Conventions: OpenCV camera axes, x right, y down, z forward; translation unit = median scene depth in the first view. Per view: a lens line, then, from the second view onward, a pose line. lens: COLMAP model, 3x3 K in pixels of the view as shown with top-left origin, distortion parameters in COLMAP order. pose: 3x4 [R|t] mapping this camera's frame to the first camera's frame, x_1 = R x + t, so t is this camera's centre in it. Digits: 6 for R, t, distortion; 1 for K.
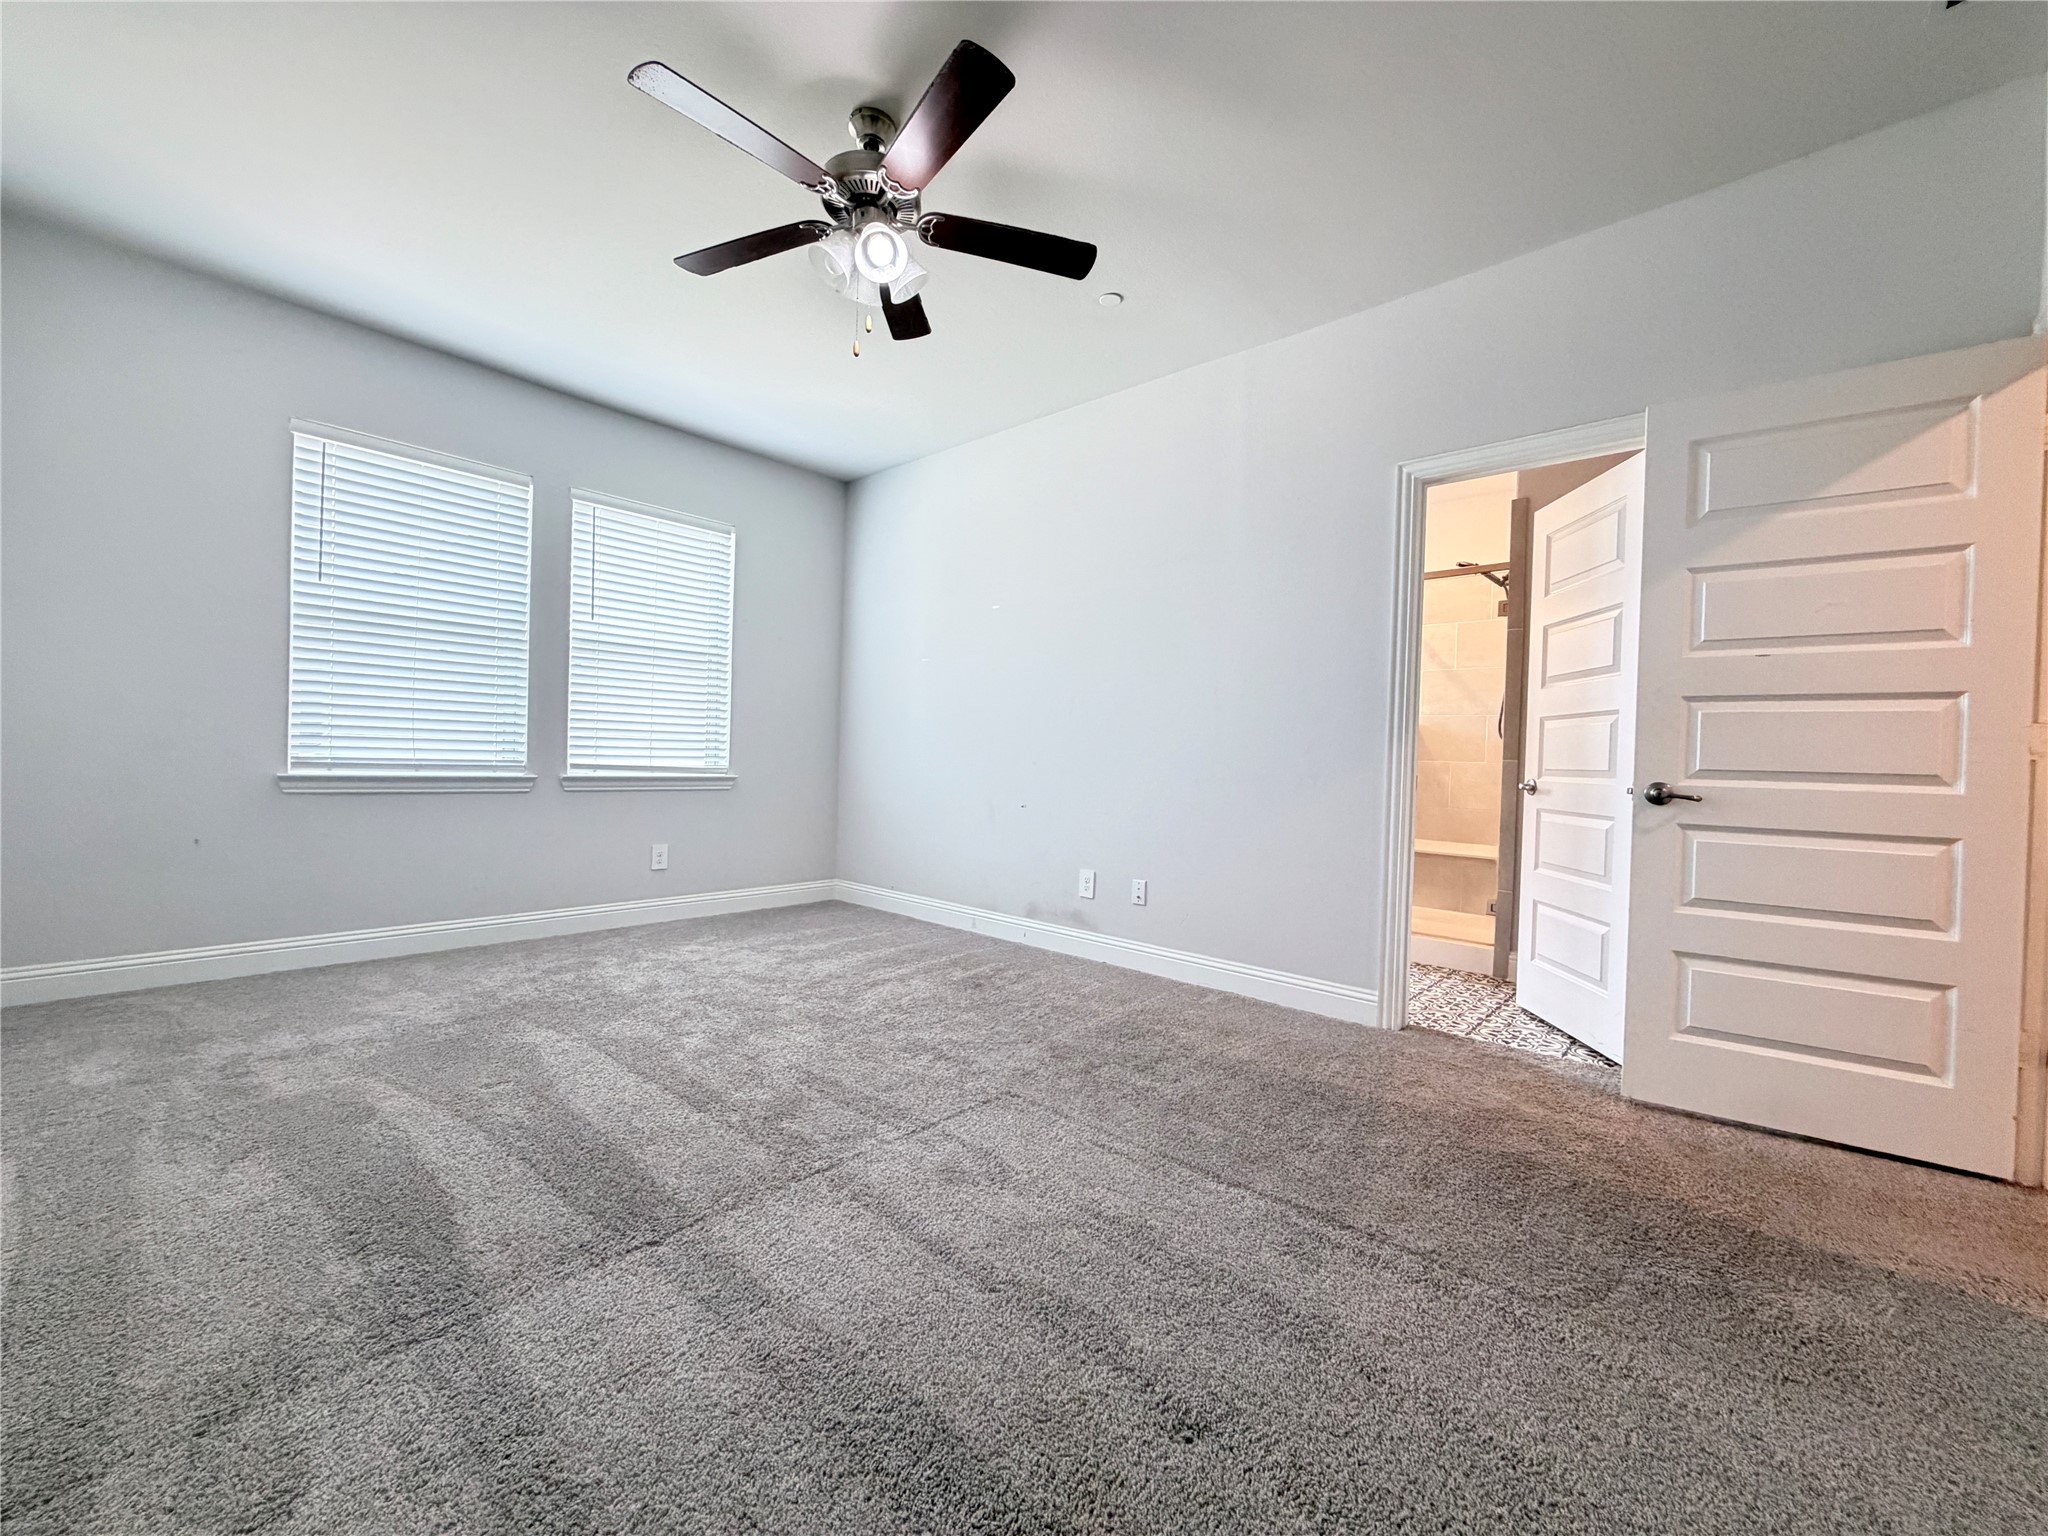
lens RADIAL K [[822.2, 0, 1020.6], [0, 822.2, 765.0], [0, 0, 1]] dist [0.001753, 0.000218]
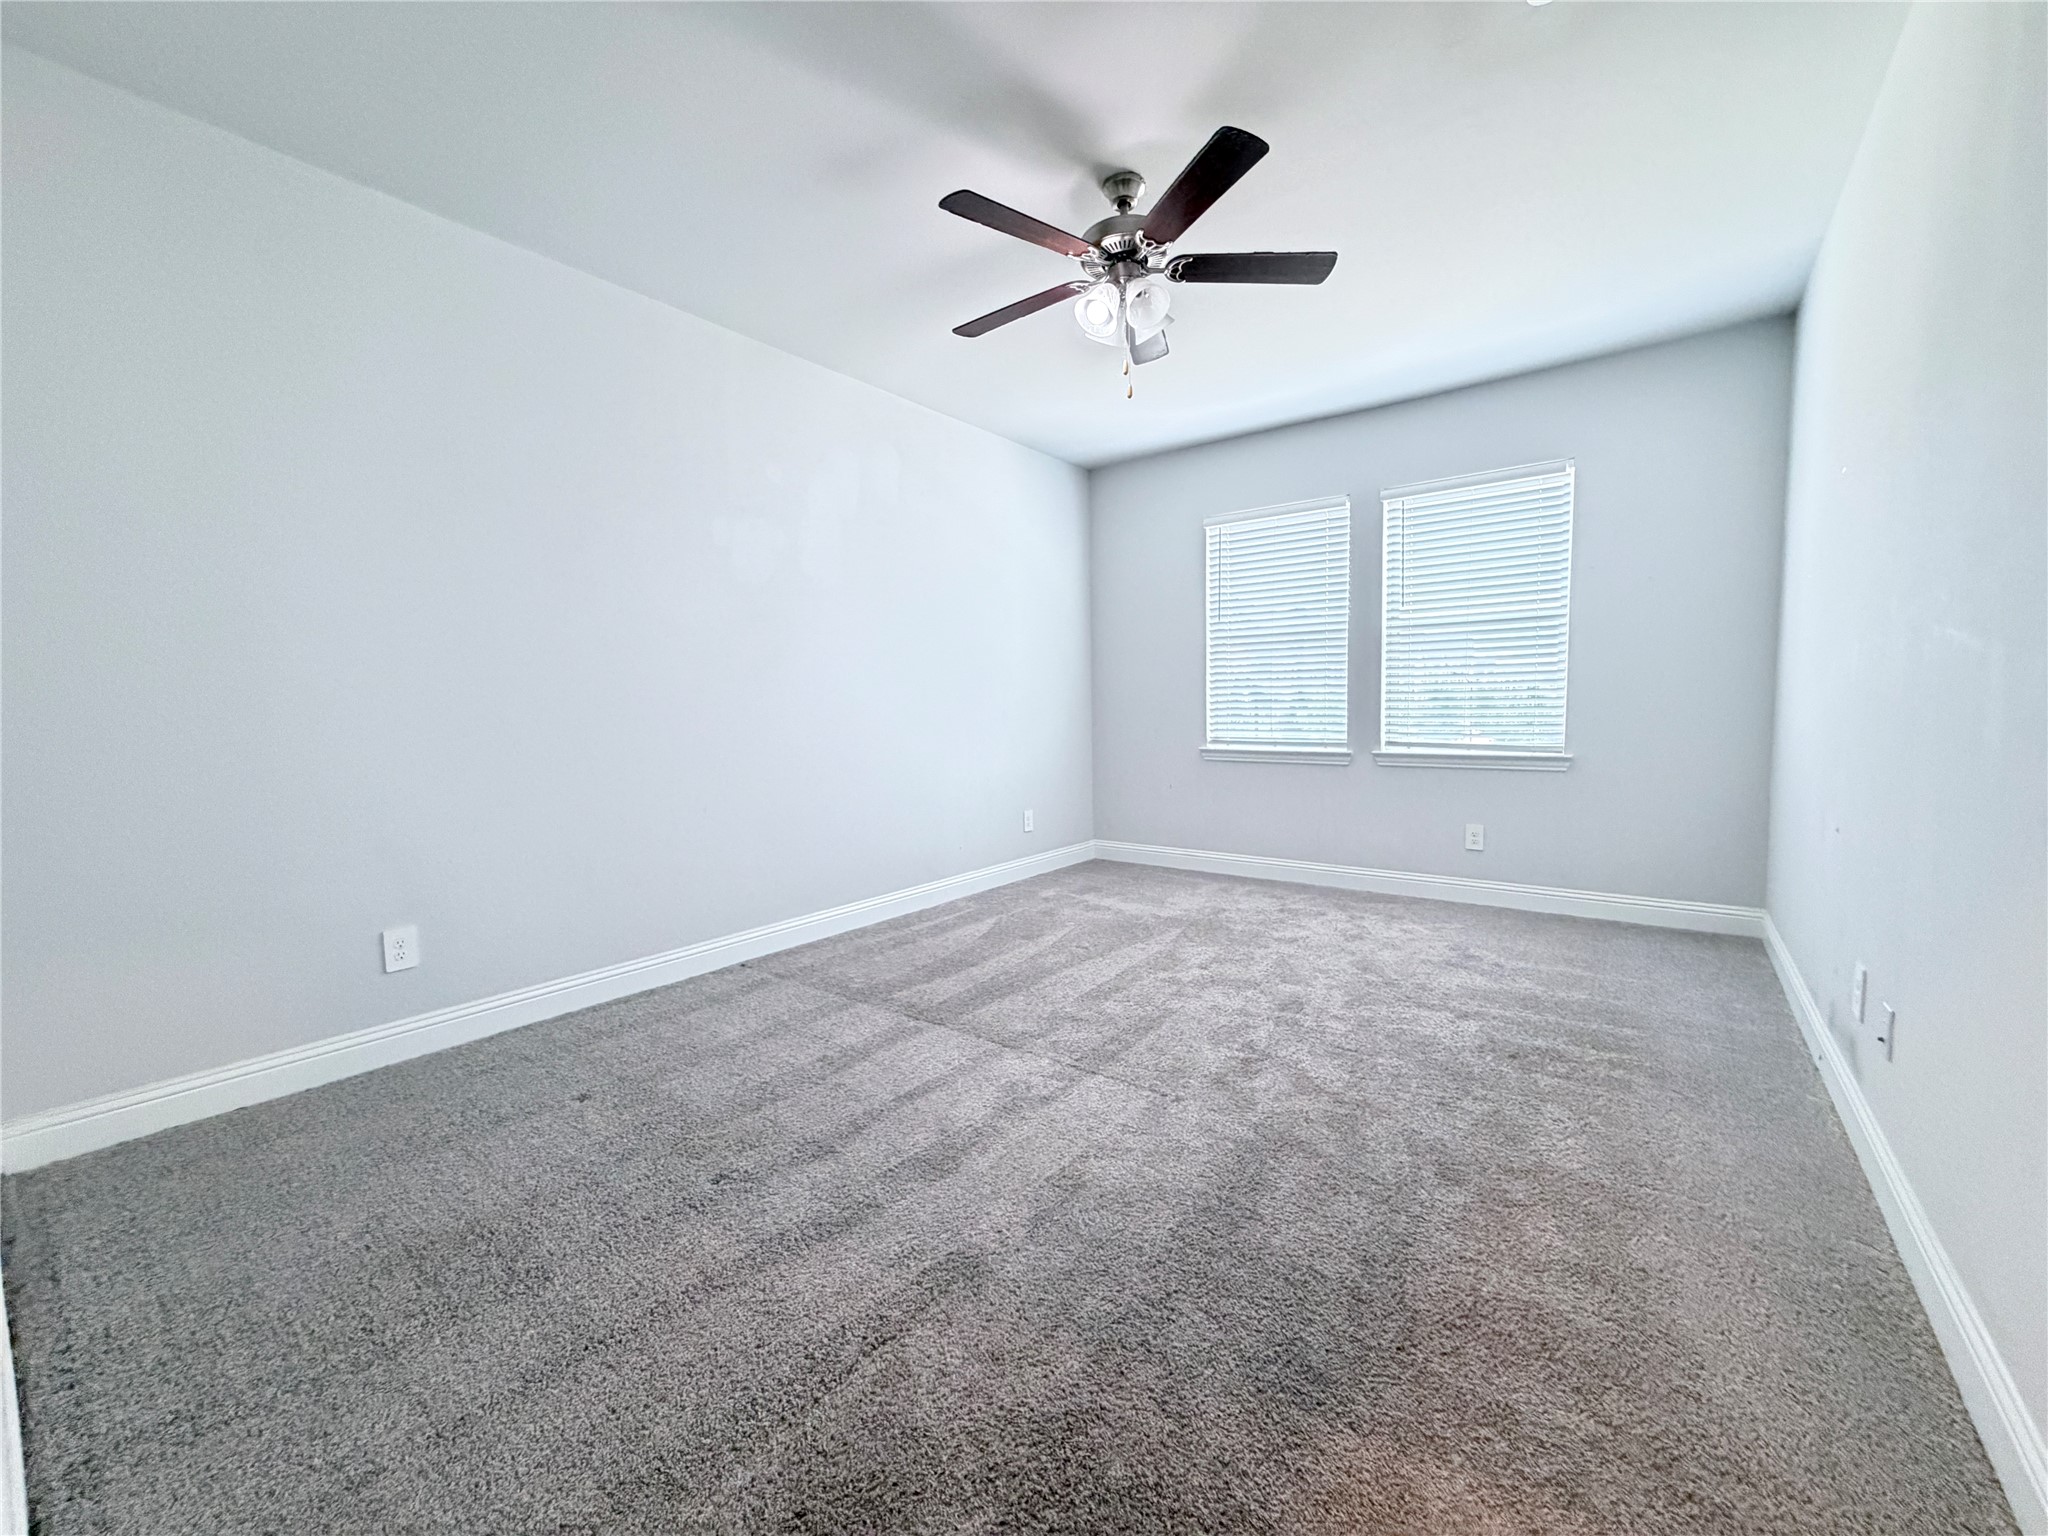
lens RADIAL K [[822.2, 0, 1020.6], [0, 822.2, 765.0], [0, 0, 1]] dist [0.001753, 0.000218]
pose [[0.075987, 0.041434, -0.996248, 0.672135], [0.010281, 0.999051, 0.042335, -0.027677], [0.997056, -0.013459, 0.075489, 0.544727]]
